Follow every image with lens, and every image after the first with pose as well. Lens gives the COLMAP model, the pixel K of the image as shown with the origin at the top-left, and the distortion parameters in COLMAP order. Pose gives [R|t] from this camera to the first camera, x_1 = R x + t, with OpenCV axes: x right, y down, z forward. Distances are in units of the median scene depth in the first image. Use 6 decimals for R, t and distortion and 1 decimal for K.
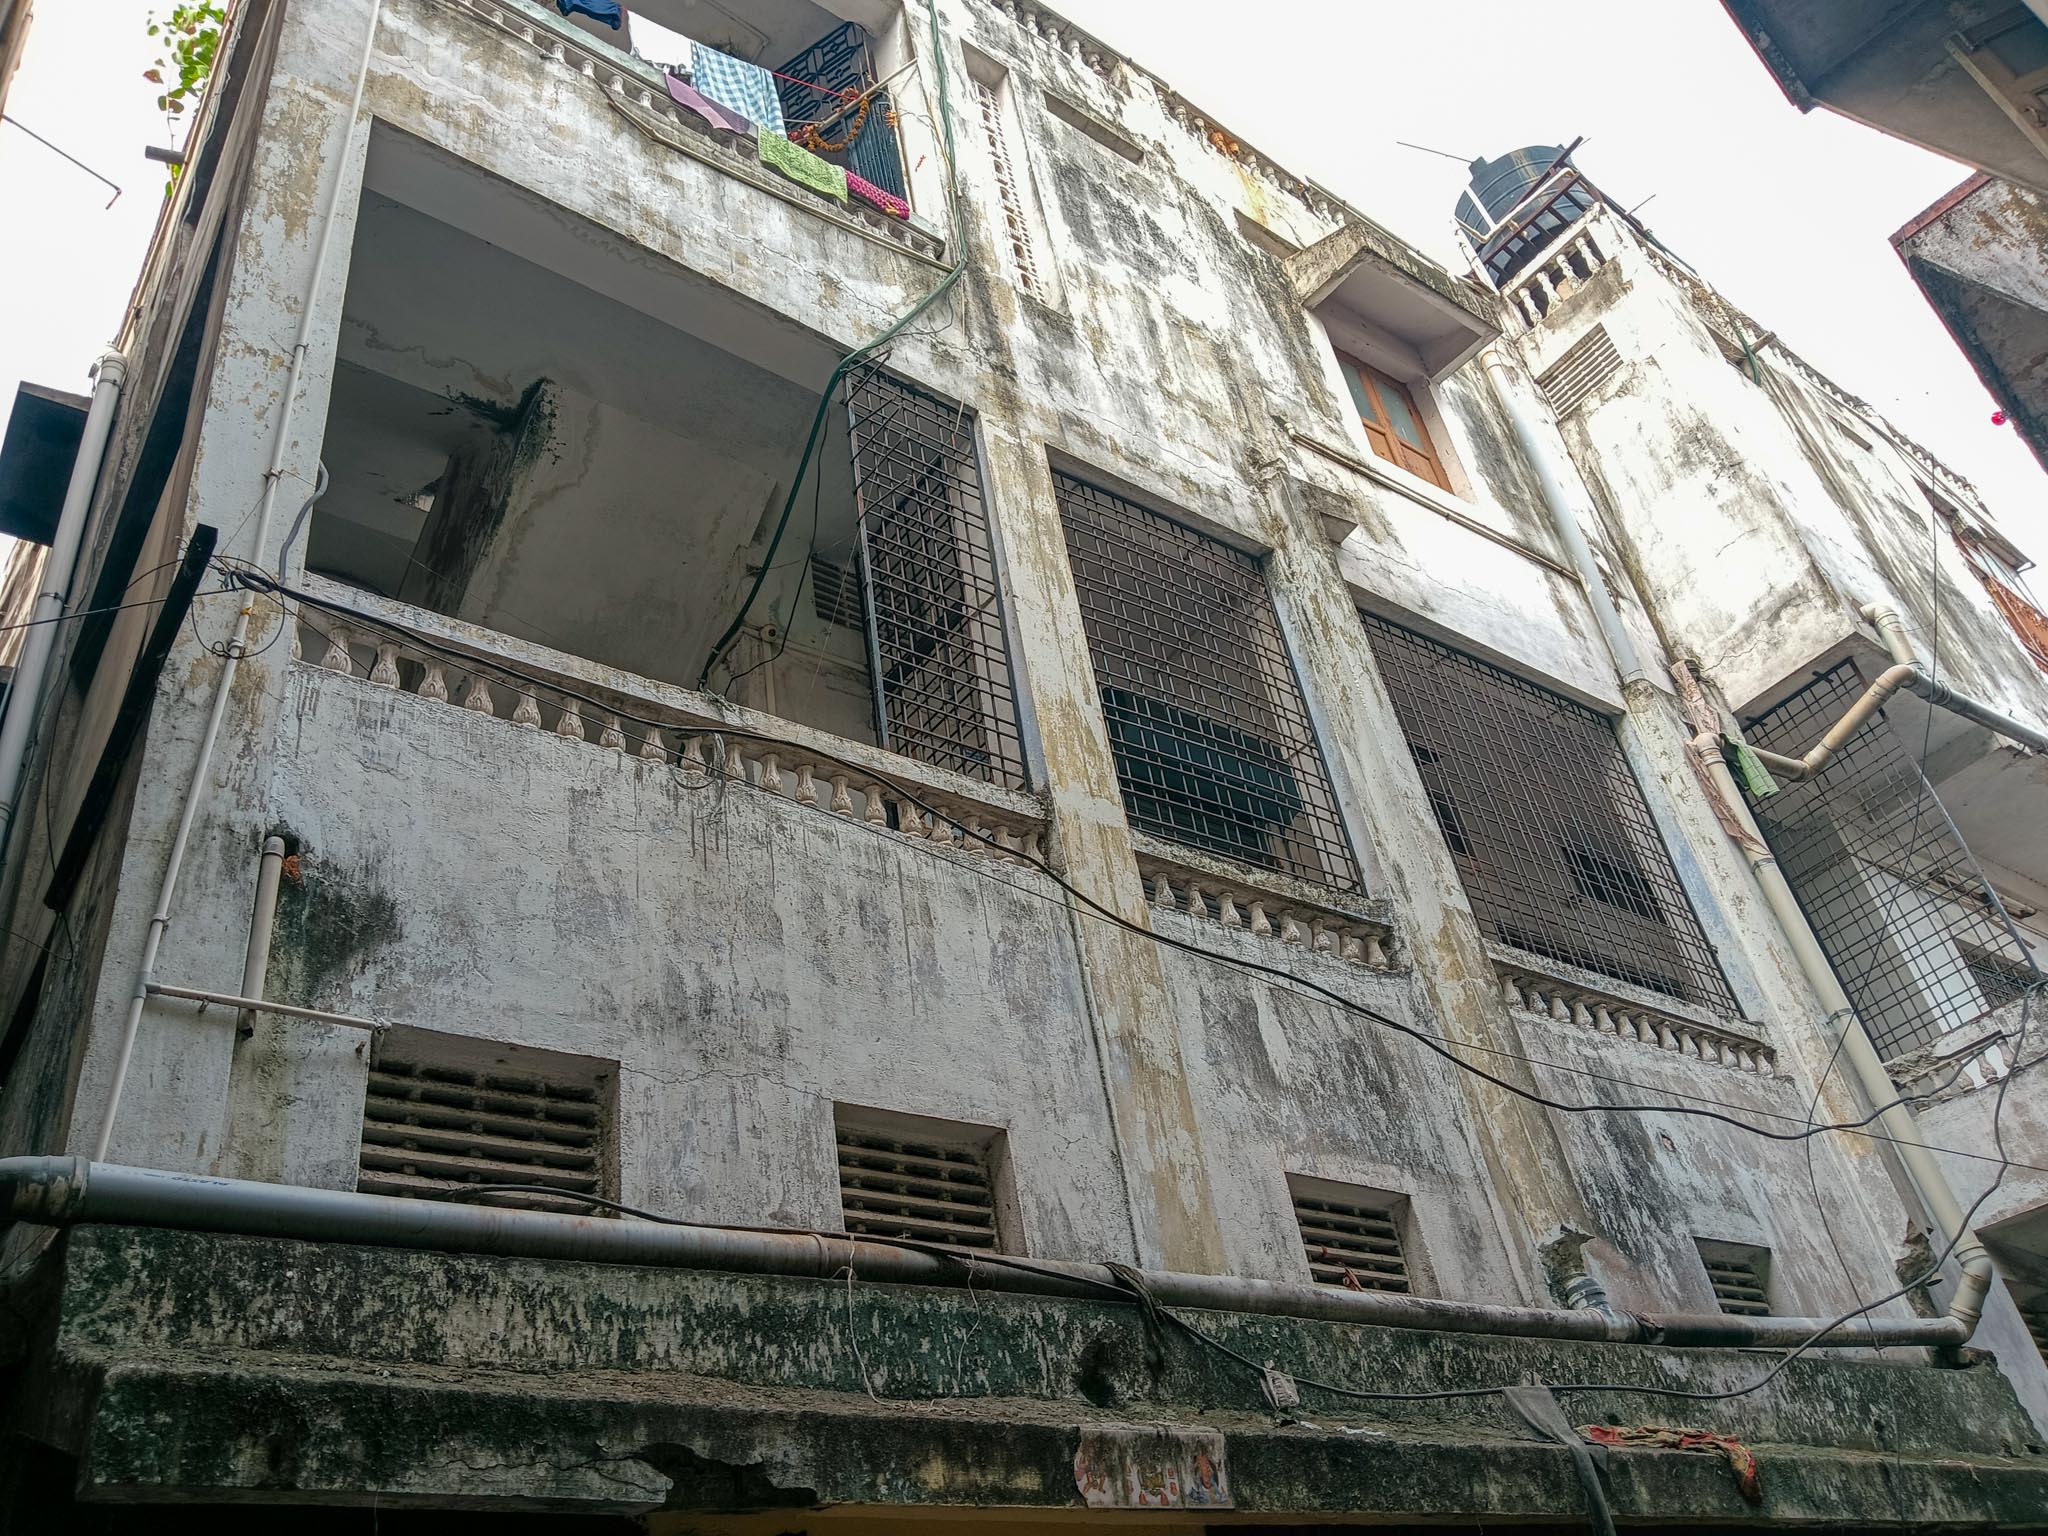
lens RADIAL K [[1598.6, 0, 1030.4], [0, 1598.6, 800.6], [0, 0, 1]] dist [0.090220, -0.211584]
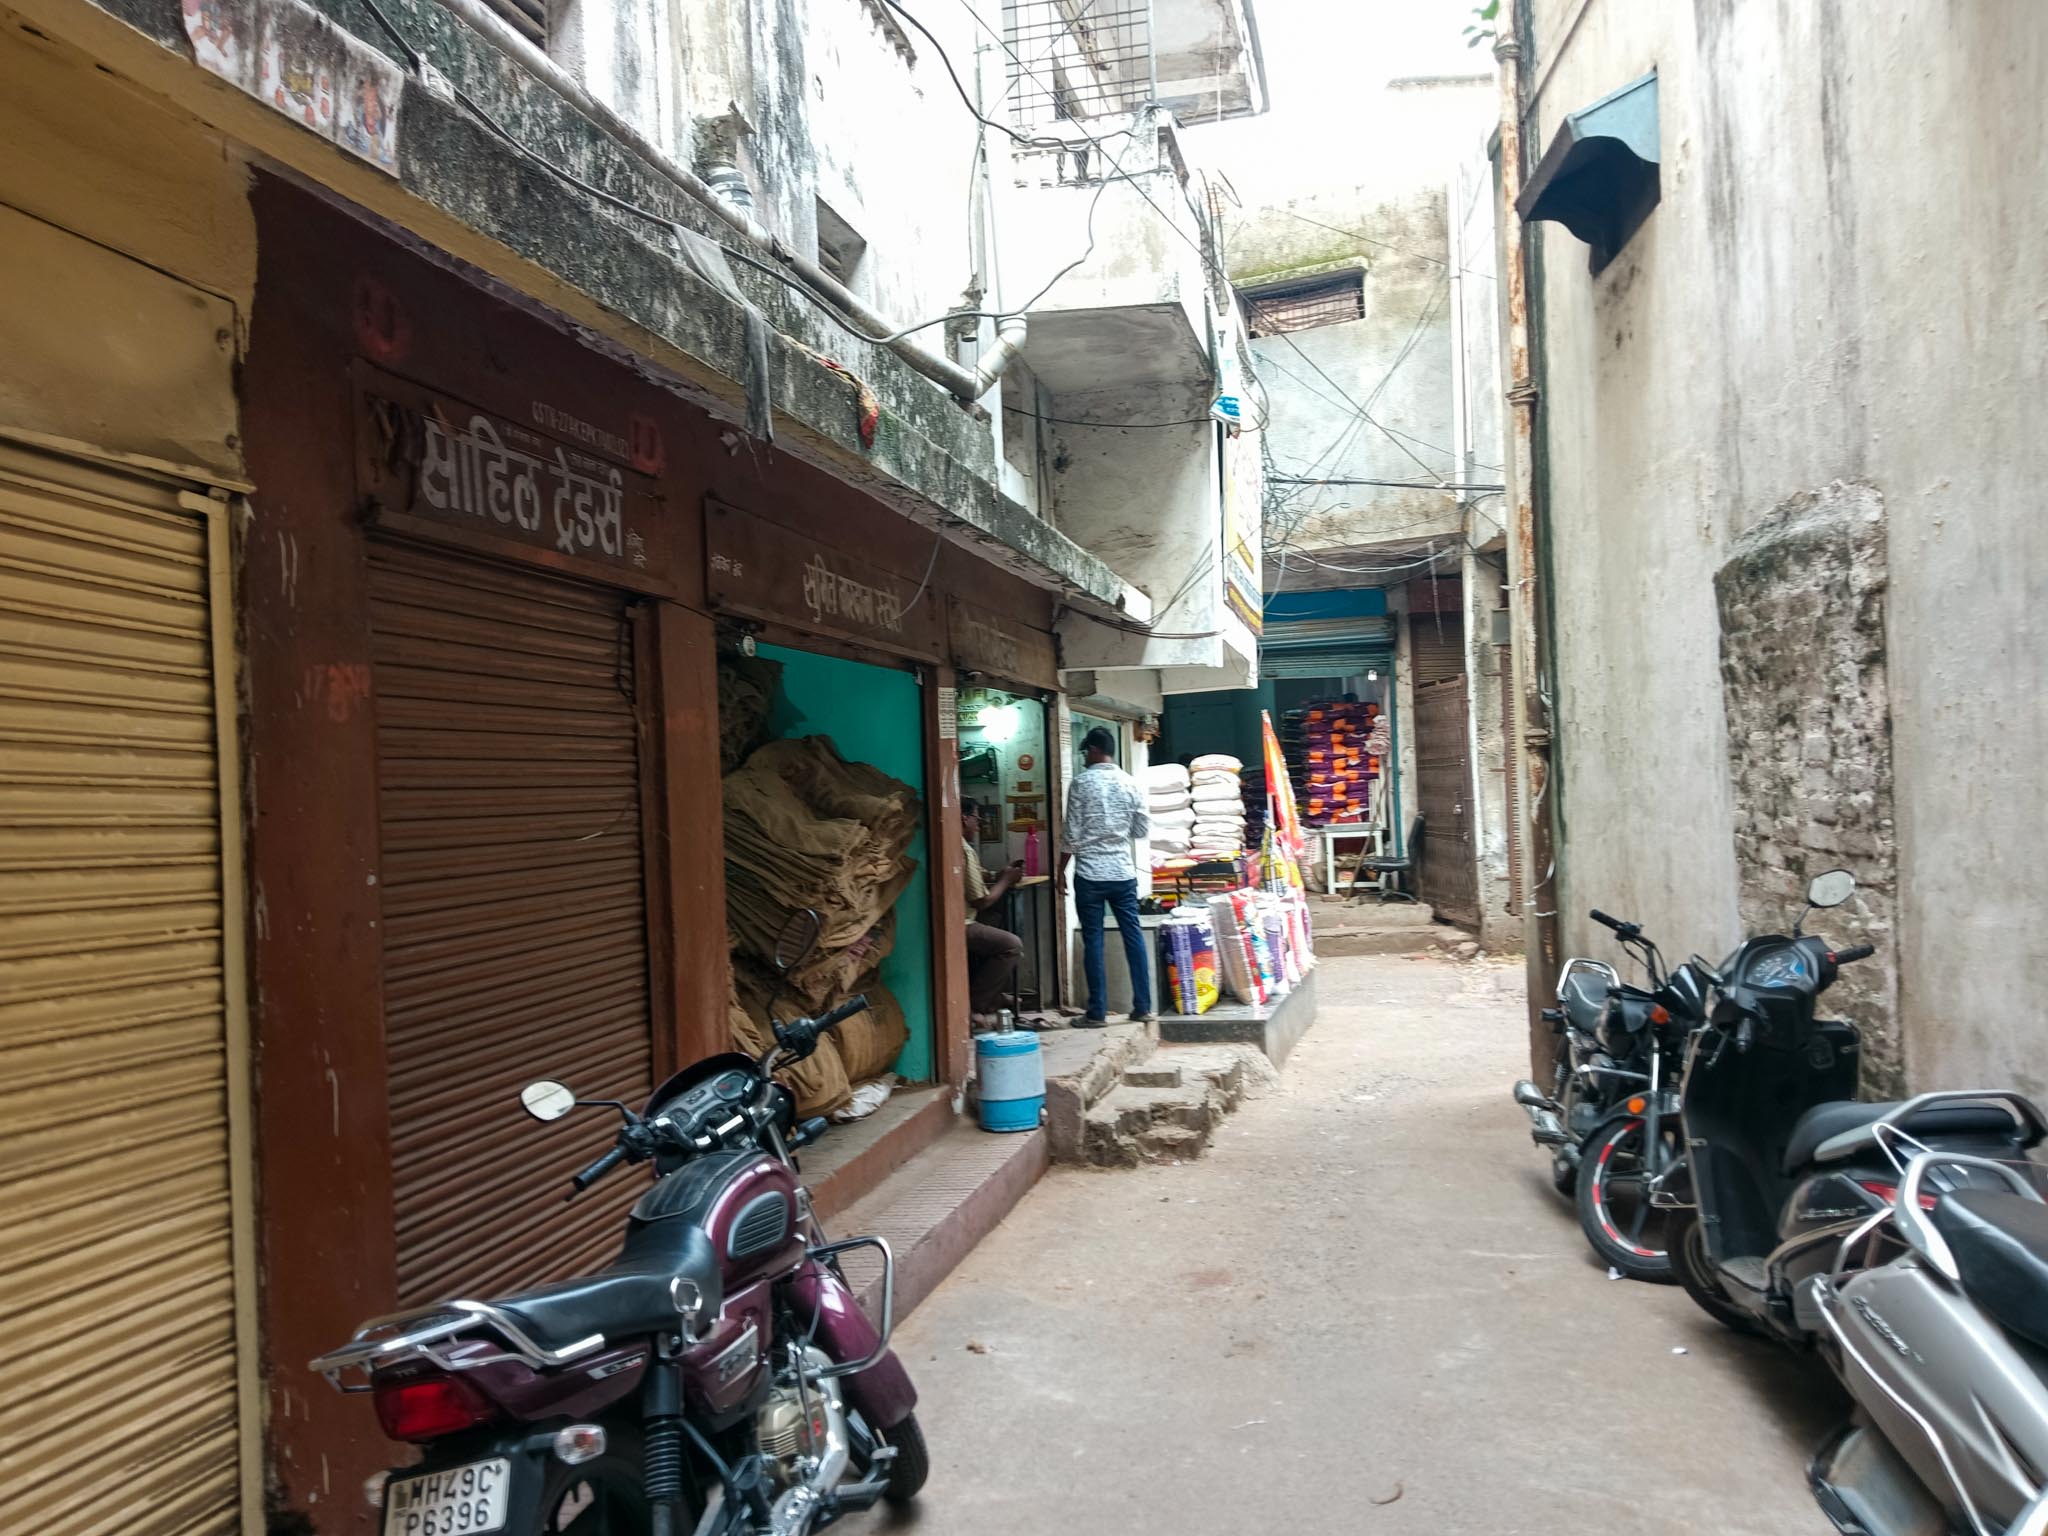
lens RADIAL K [[1600.3, 0, 1015.5], [0, 1600.3, 789.9], [0, 0, 1]] dist [0.082008, -0.175865]
pose [[0.751580, 0.118748, 0.648865, -0.084047], [-0.447870, 0.814043, 0.369792, 0.287211], [-0.484292, -0.568536, 0.665002, 0.297980]]
